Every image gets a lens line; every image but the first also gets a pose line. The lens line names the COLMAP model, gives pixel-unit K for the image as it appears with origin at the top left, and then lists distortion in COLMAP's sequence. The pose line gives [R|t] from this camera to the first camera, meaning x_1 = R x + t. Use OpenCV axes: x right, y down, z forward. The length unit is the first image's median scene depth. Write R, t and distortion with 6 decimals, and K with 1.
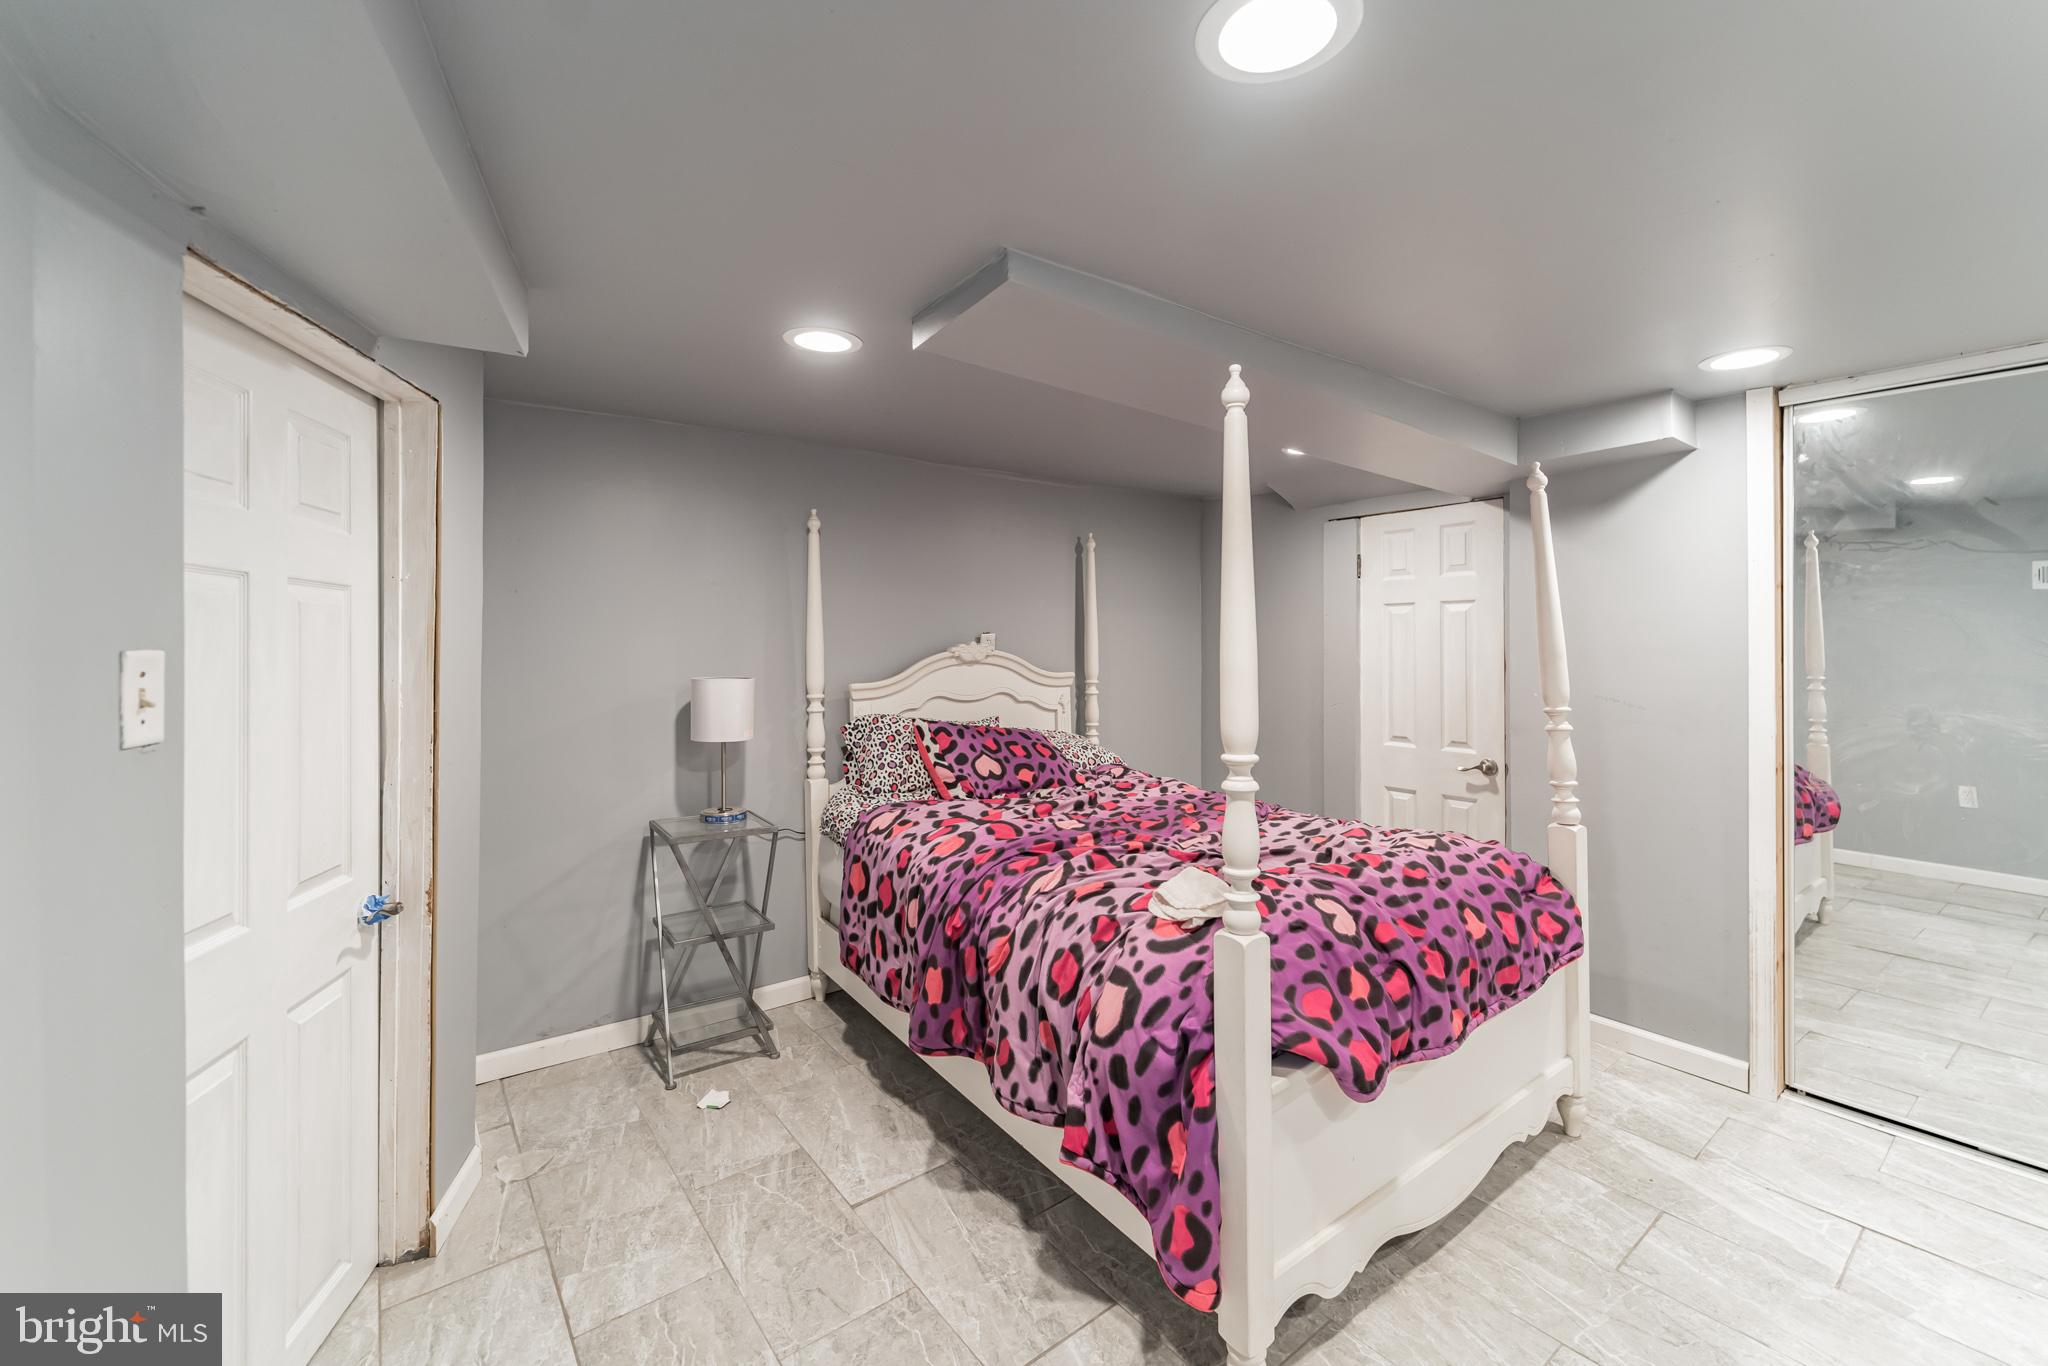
lens RADIAL K [[825.4, 0, 1023.2], [0, 825.4, 663.3], [0, 0, 1]] dist [-0.000702, -0.000172]
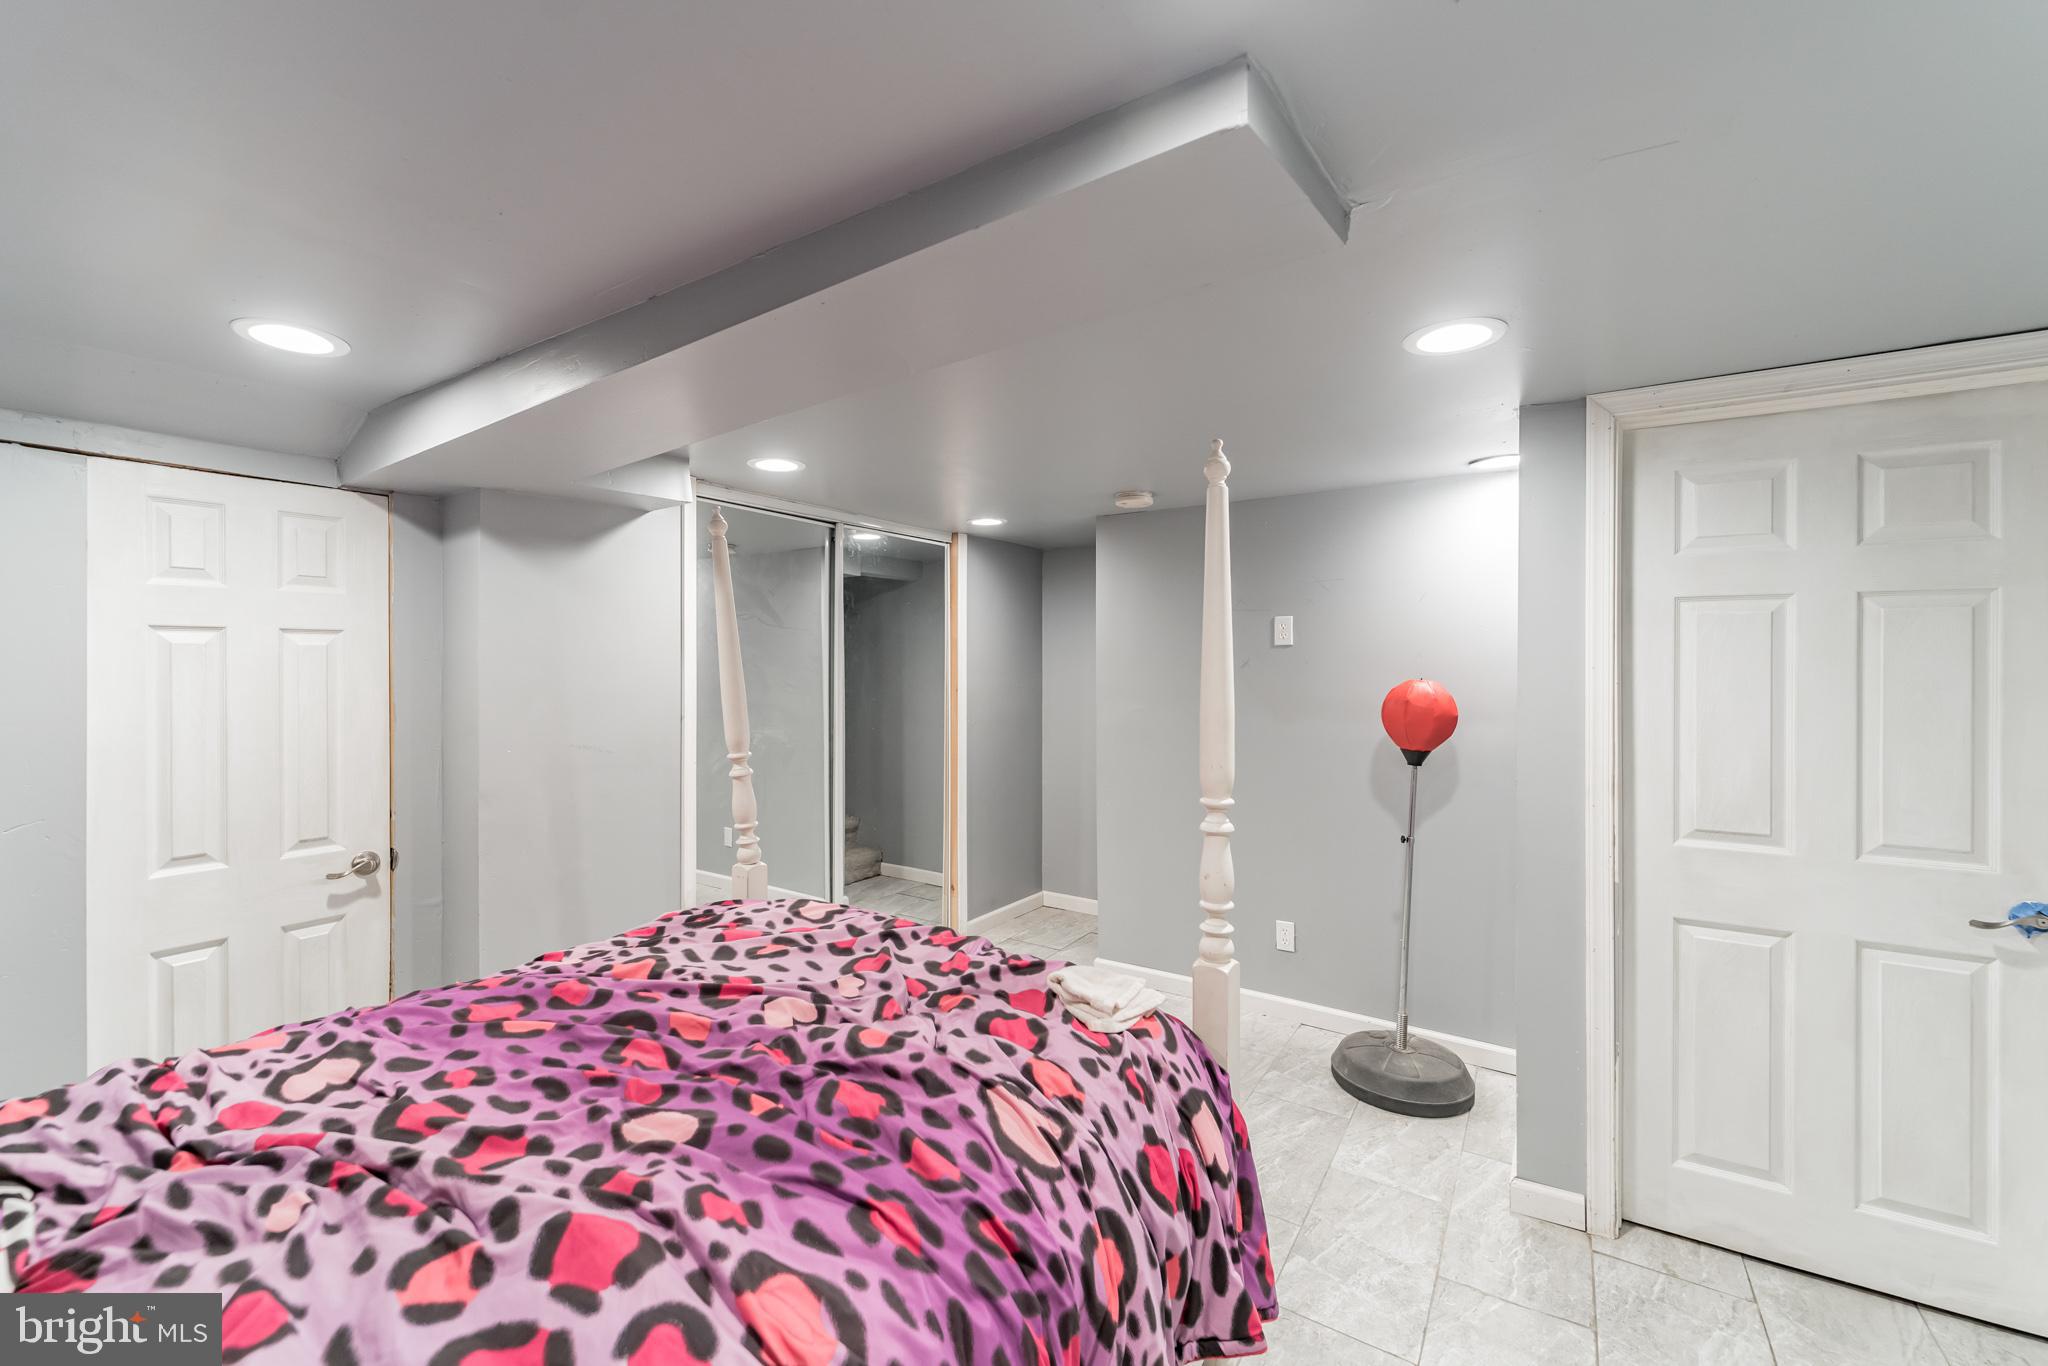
lens RADIAL K [[825.4, 0, 1025.5], [0, 825.4, 672.1], [0, 0, 1]] dist [-0.000702, -0.000172]
pose [[-0.332647, -0.005636, 0.943035, -0.304561], [0.013778, 0.999846, 0.010835, -0.040969], [-0.942951, 0.016597, -0.332518, 0.682819]]
